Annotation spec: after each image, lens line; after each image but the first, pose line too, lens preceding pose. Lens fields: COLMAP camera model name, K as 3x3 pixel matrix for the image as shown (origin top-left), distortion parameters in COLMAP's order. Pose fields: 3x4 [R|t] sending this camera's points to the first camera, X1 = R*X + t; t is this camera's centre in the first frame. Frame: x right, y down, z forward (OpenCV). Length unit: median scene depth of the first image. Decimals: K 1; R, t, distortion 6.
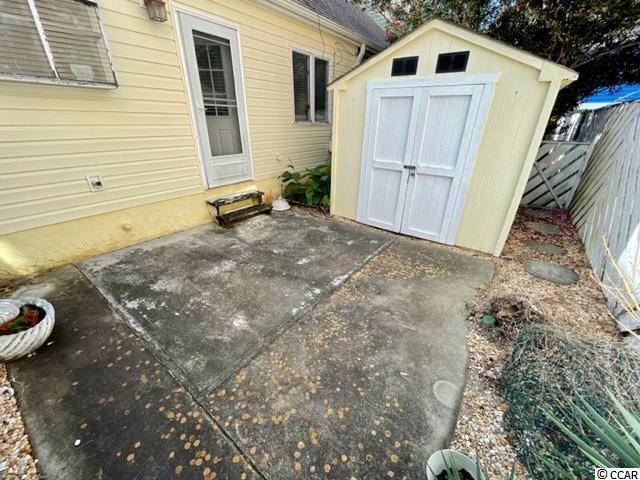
lens RADIAL K [[259.0, 0, 318.6], [0, 259.0, 241.2], [0, 0, 1]] dist [0.000477, -0.000680]
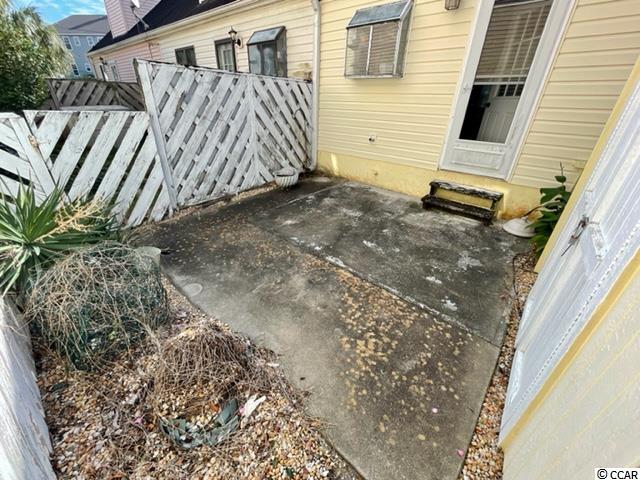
lens RADIAL K [[259.0, 0, 317.9], [0, 259.0, 238.4], [0, 0, 1]] dist [0.000477, -0.000680]
pose [[-0.082411, 0.461178, -0.883472, 0.793789], [-0.442707, 0.777280, 0.447041, -0.284005], [0.892871, 0.427961, 0.140110, 0.663332]]
